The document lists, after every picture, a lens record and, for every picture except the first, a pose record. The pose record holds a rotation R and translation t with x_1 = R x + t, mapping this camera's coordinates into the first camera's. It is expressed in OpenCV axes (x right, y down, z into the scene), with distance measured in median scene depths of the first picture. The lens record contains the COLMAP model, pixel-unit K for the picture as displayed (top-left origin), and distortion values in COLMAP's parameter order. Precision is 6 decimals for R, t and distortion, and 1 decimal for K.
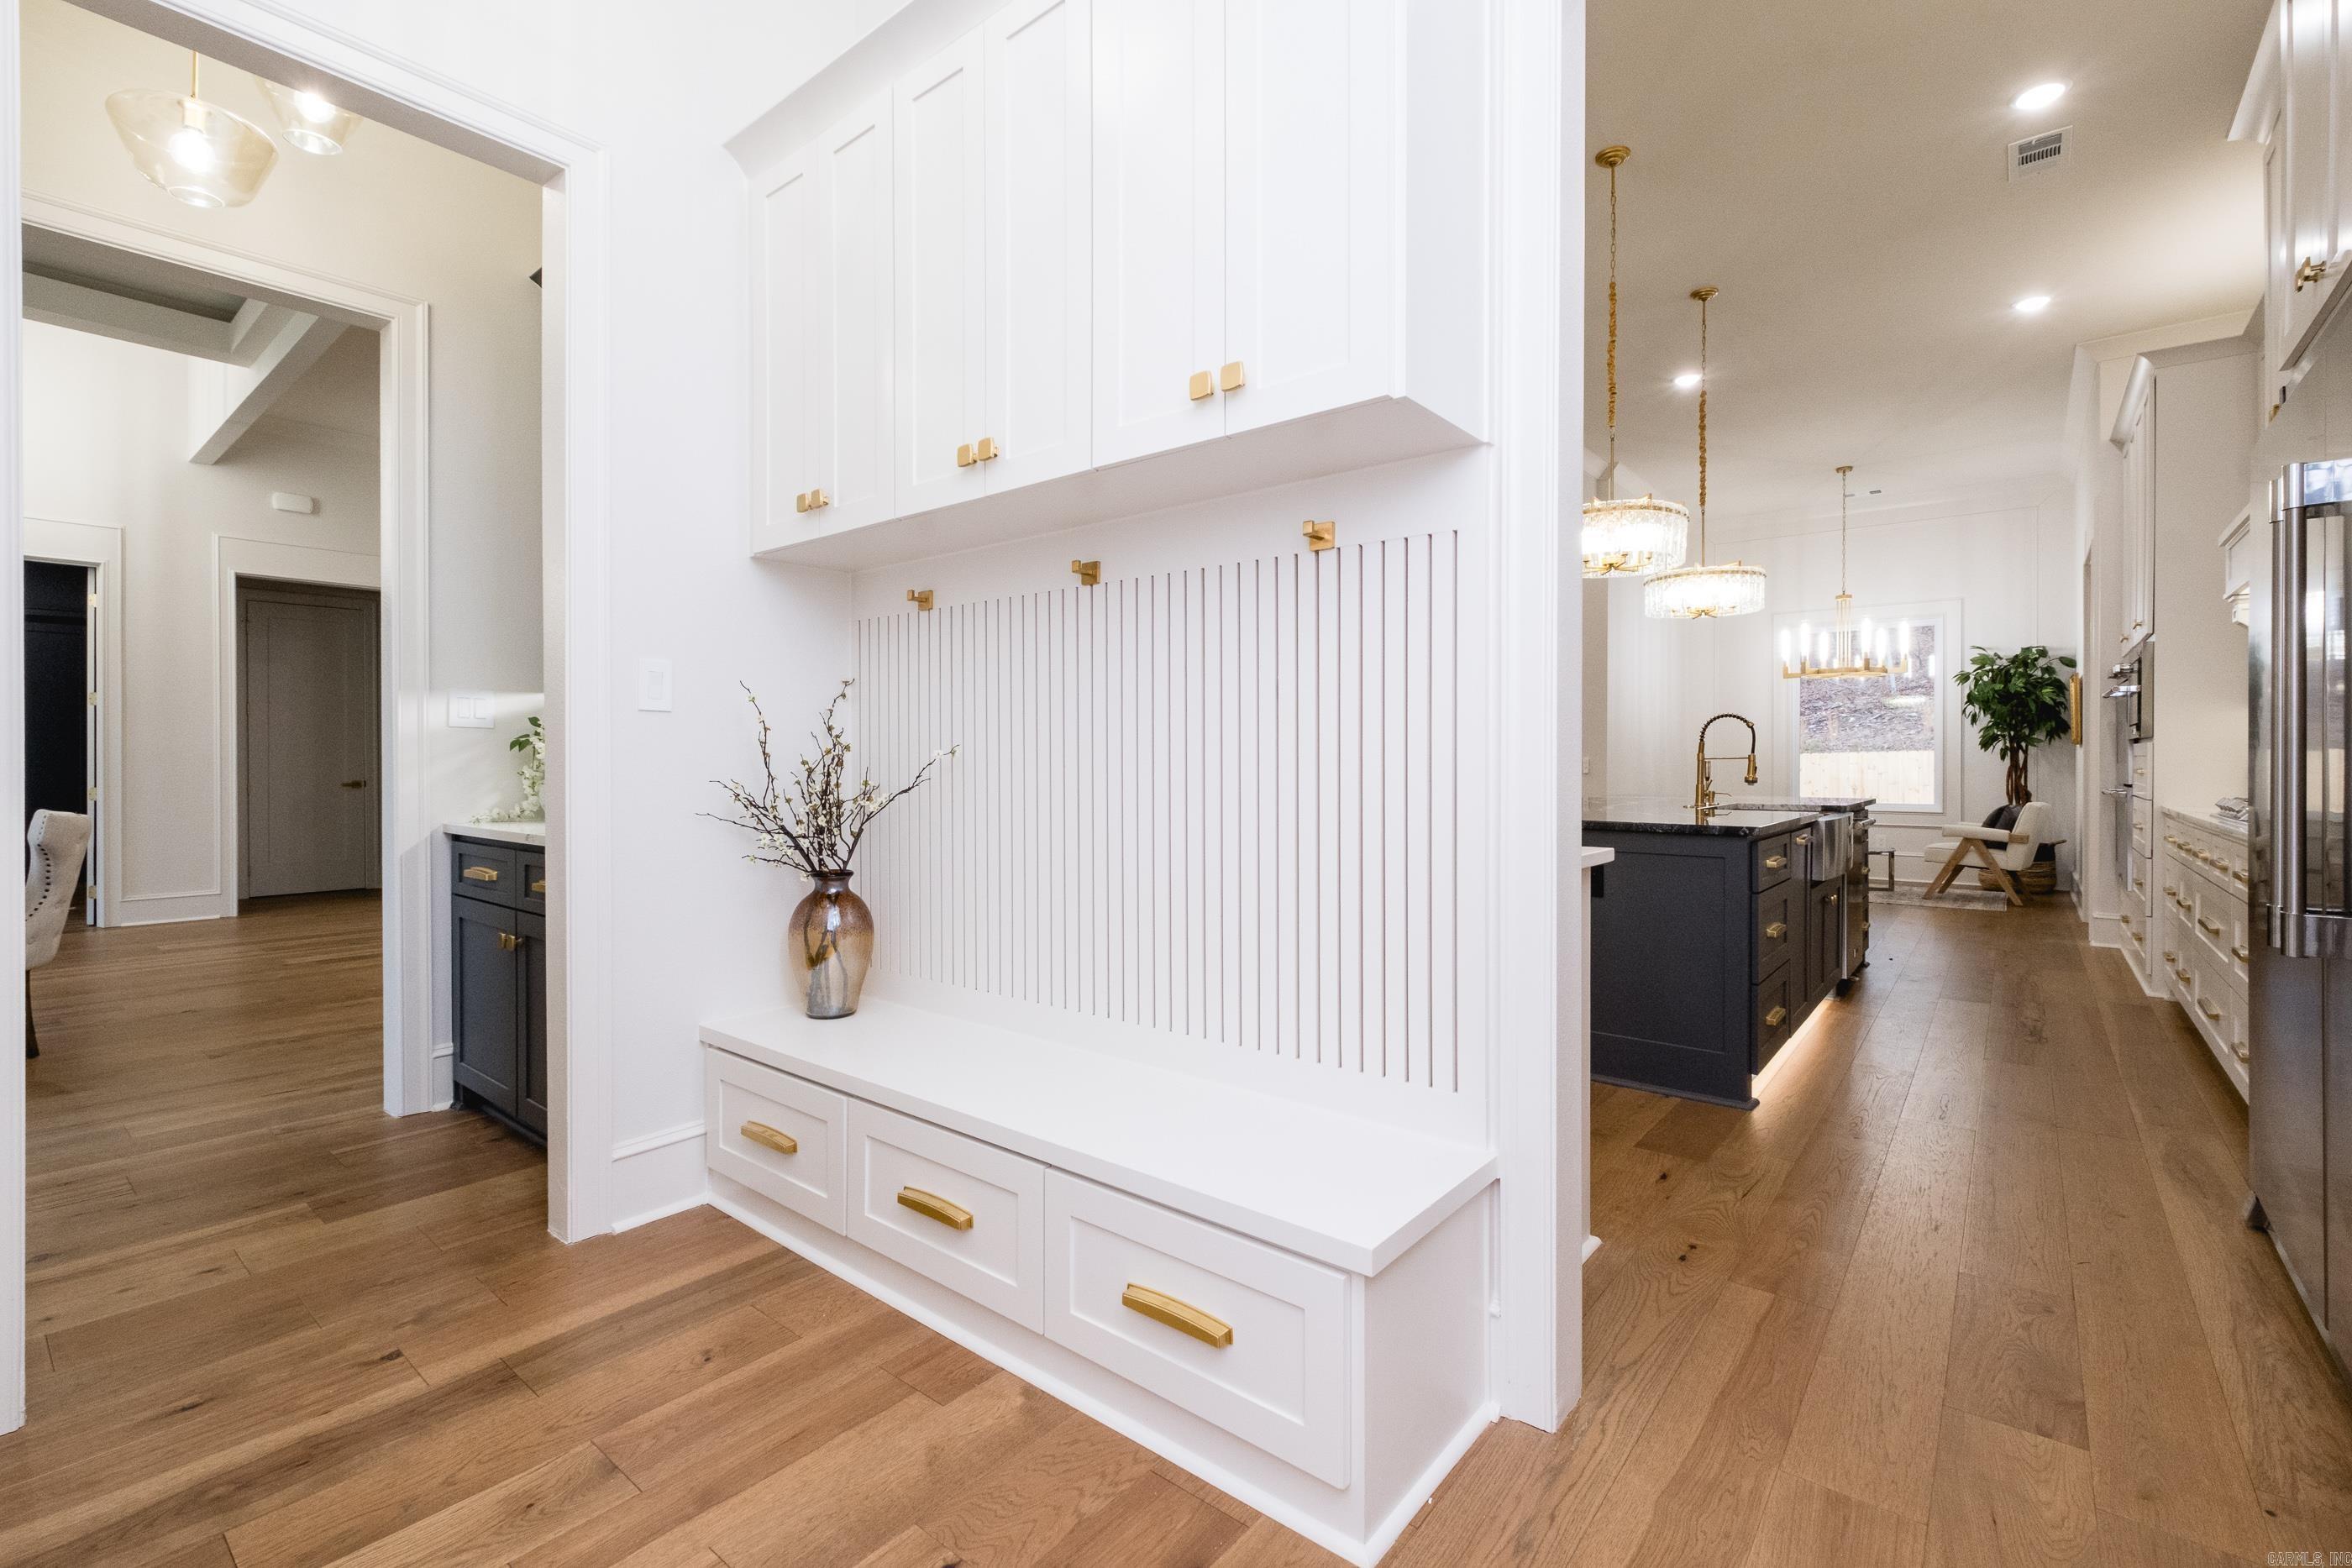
lens RADIAL K [[1031.6, 0, 1181.9], [0, 1031.6, 774.0], [0, 0, 1]] dist [0.001727, -0.001385]
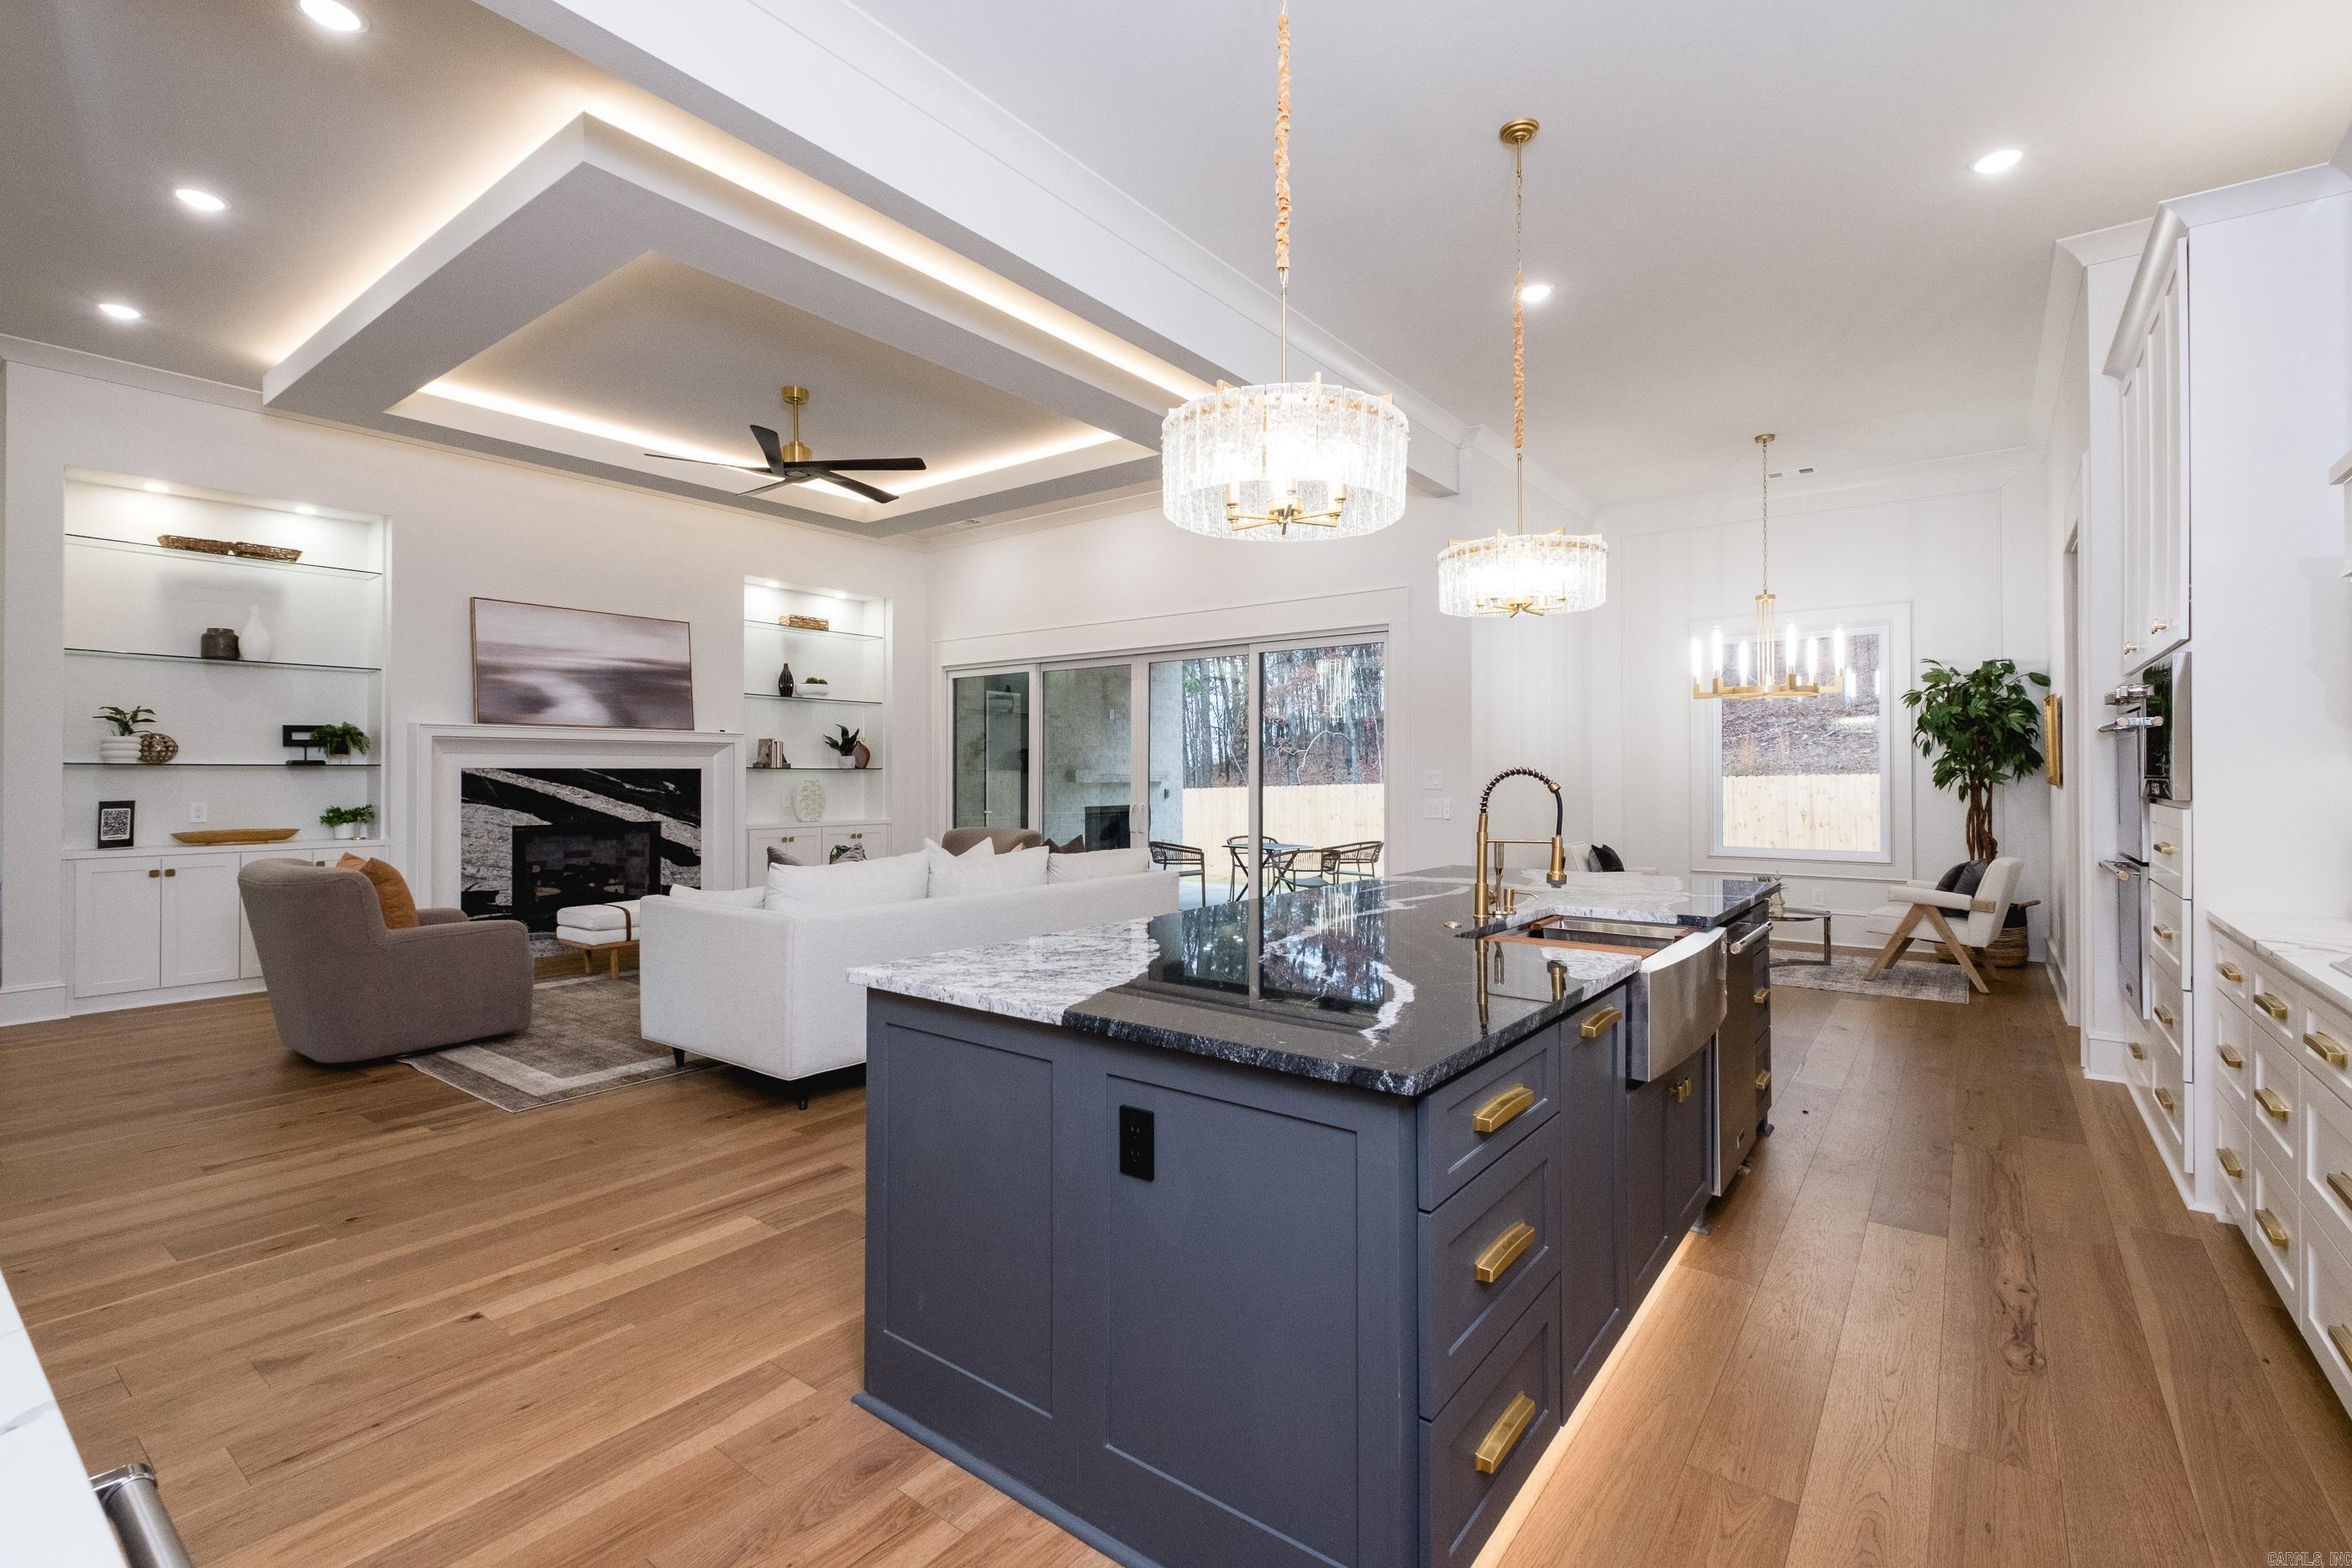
lens RADIAL K [[1031.6, 0, 1191.0], [0, 1031.6, 775.3], [0, 0, 1]] dist [0.001727, -0.001385]
pose [[0.999522, -0.001788, 0.030865, 0.185448], [0.002106, 0.999945, -0.010281, -0.028882], [-0.030845, 0.010341, 0.999471, 0.233819]]
